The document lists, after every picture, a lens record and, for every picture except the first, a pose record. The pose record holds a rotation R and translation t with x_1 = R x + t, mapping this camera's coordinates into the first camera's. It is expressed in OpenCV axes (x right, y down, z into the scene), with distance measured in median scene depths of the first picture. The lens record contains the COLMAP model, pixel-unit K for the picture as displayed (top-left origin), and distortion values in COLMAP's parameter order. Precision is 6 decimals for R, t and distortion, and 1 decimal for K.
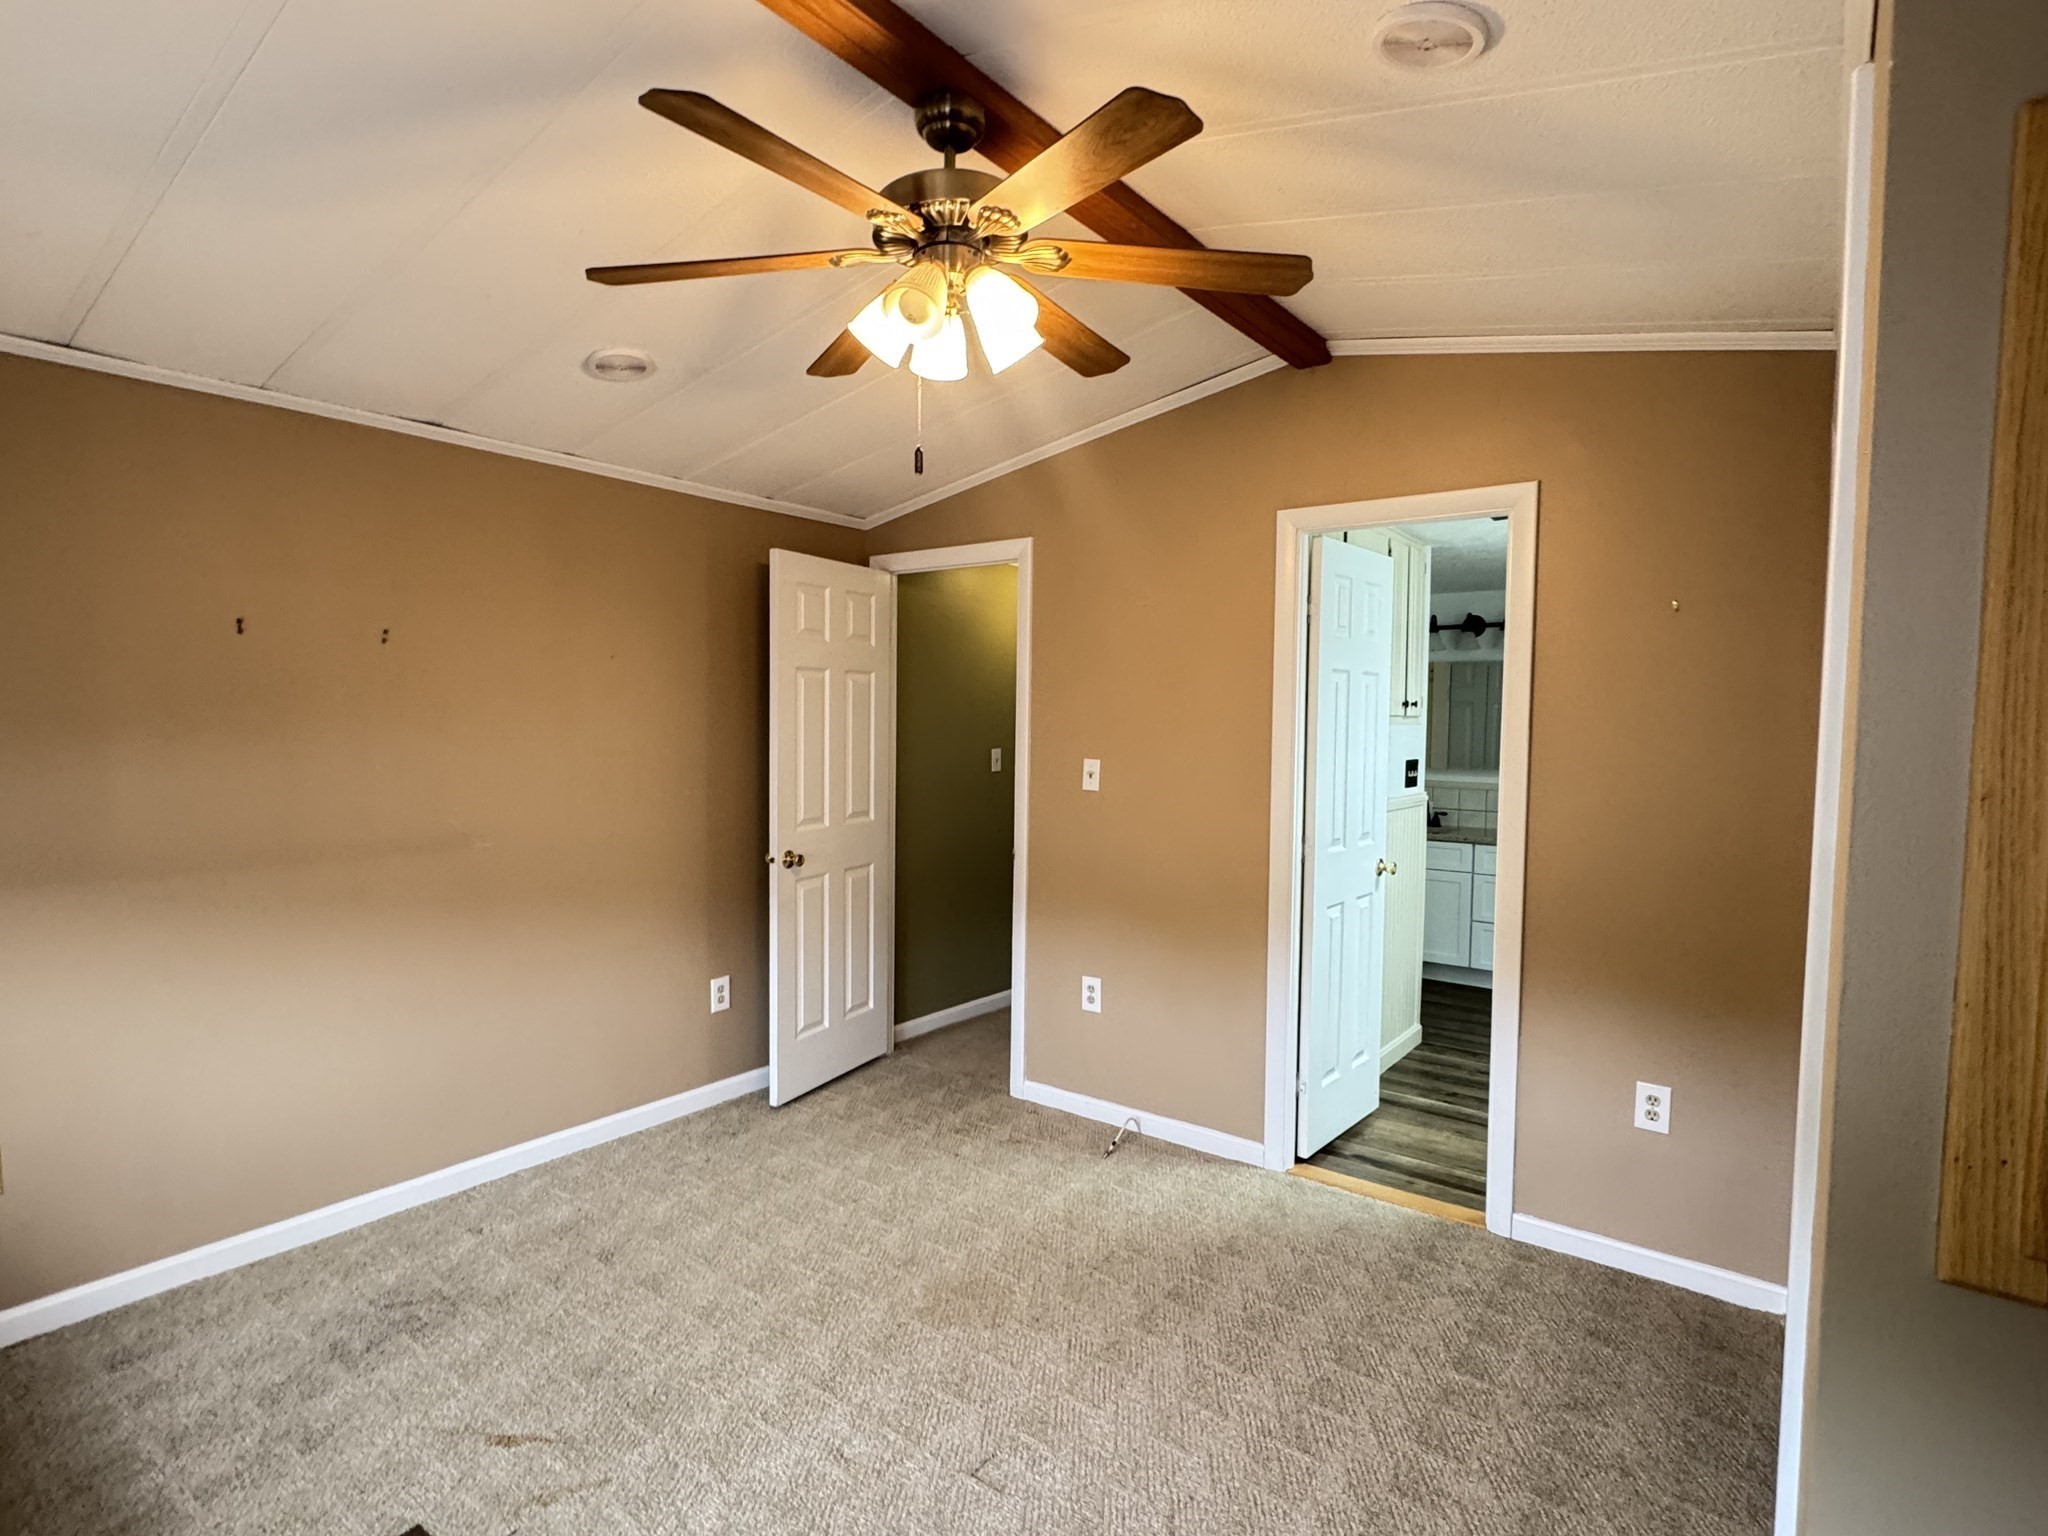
lens RADIAL K [[1053.0, 0, 1019.1], [0, 1053.0, 766.7], [0, 0, 1]] dist [-0.000960, -0.000803]
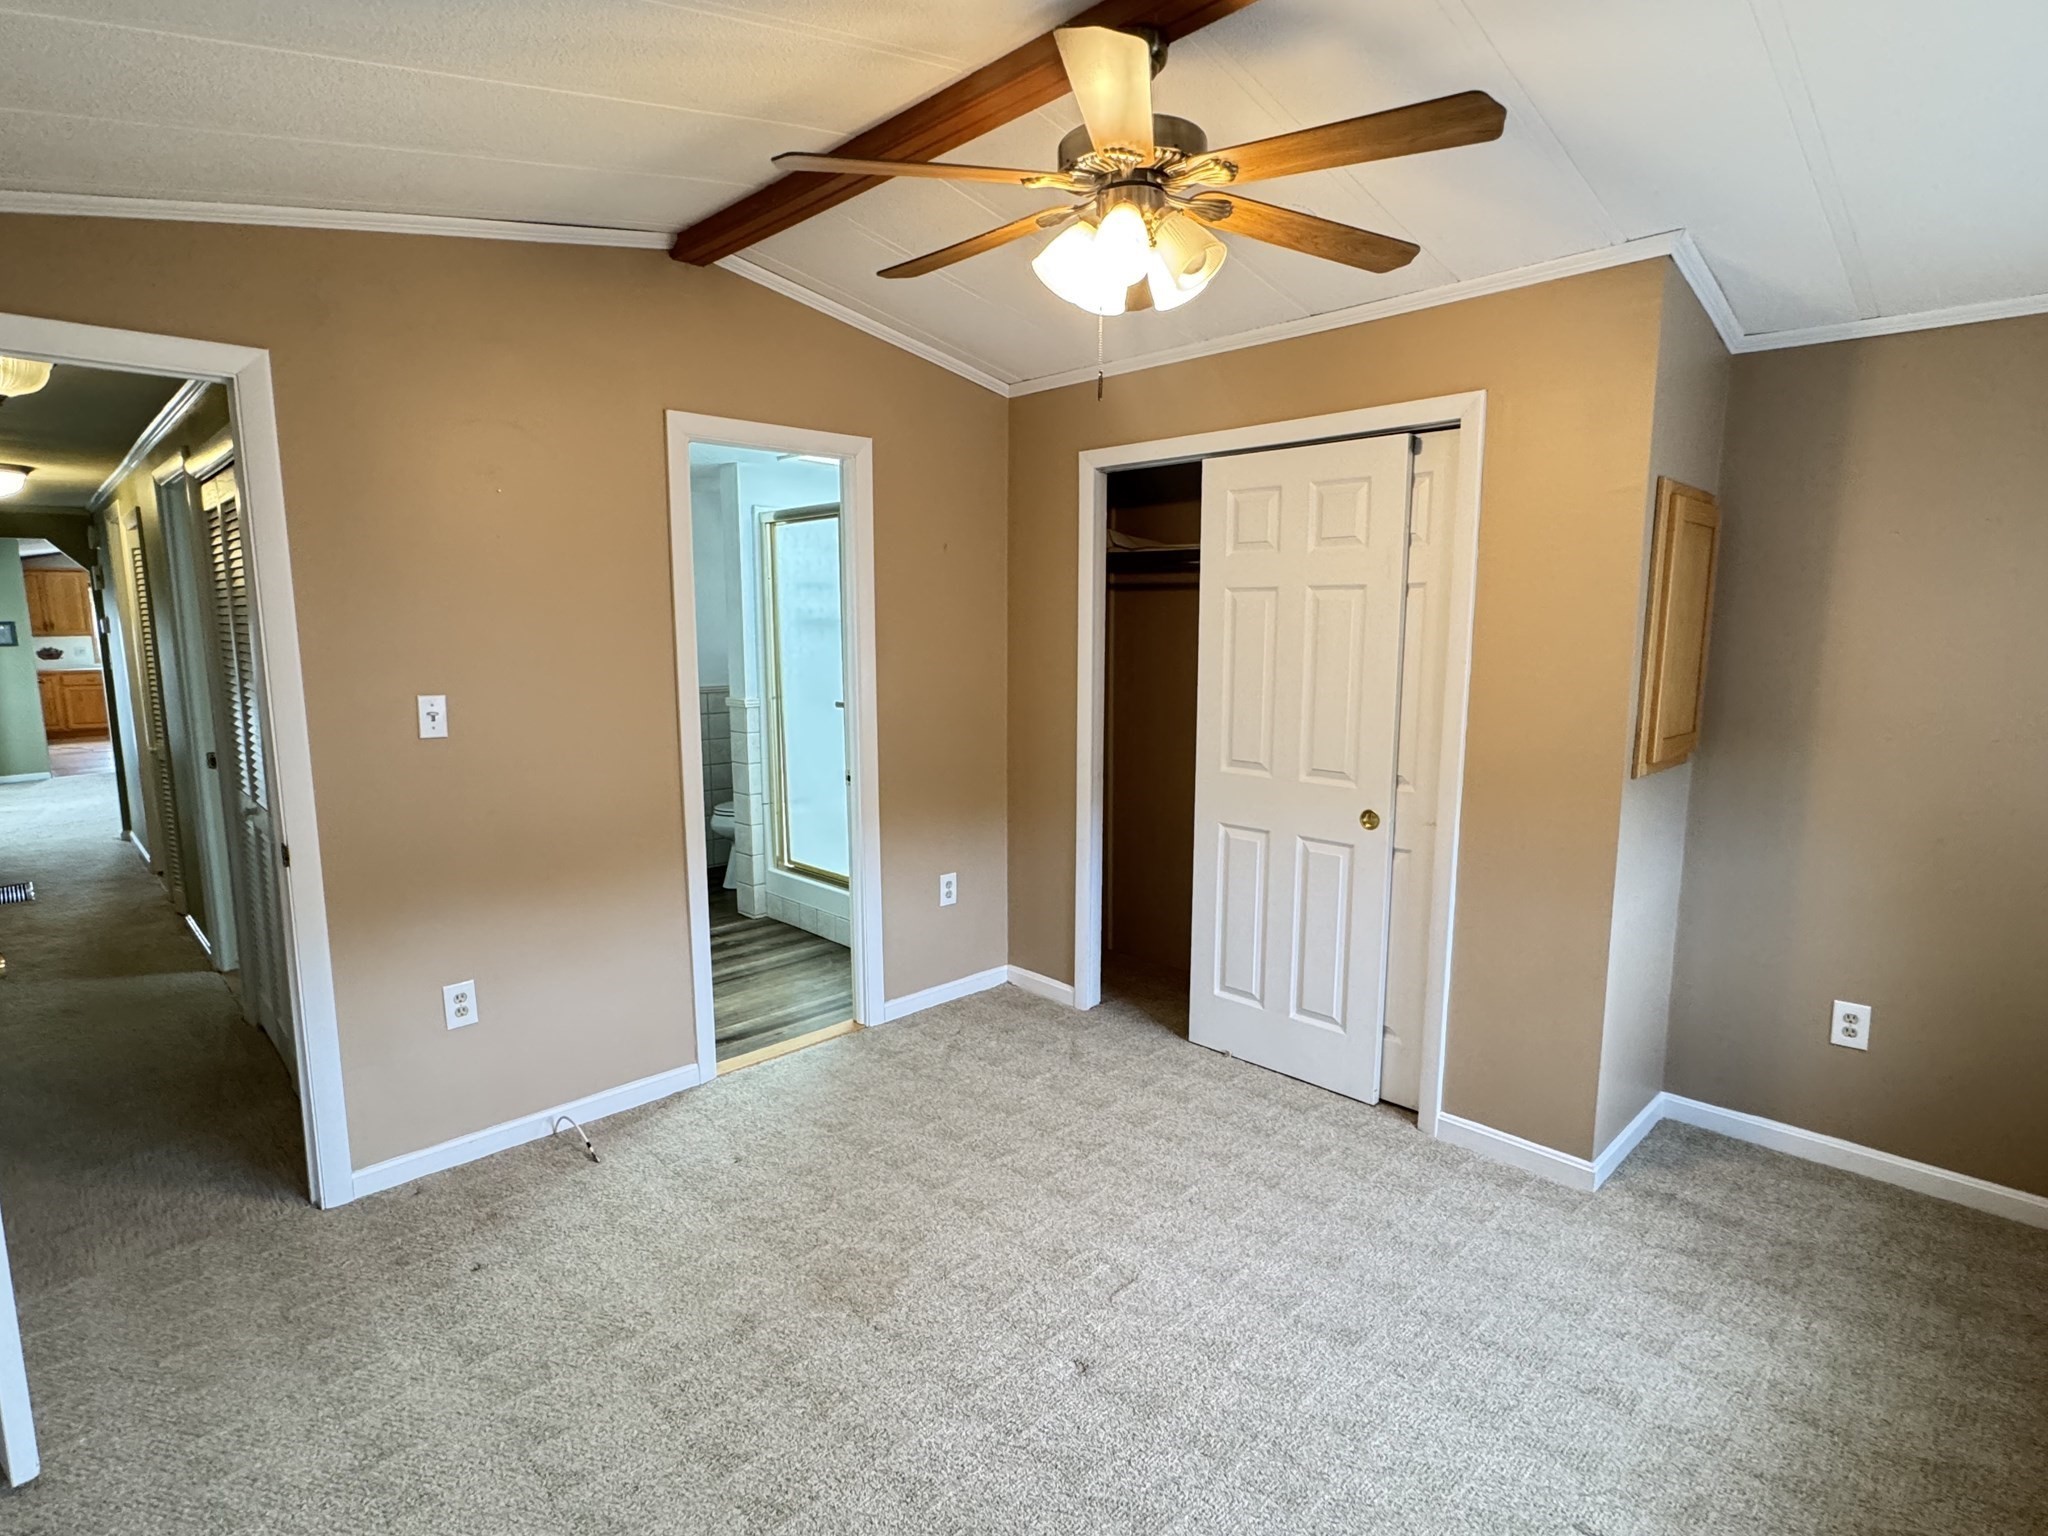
lens RADIAL K [[1053.0, 0, 1025.1], [0, 1053.0, 773.2], [0, 0, 1]] dist [-0.000960, -0.000803]
pose [[0.148064, -0.158565, 0.976184, -0.644763], [0.051789, 0.986952, 0.152459, -0.047700], [-0.987621, 0.027981, 0.154344, 0.523421]]
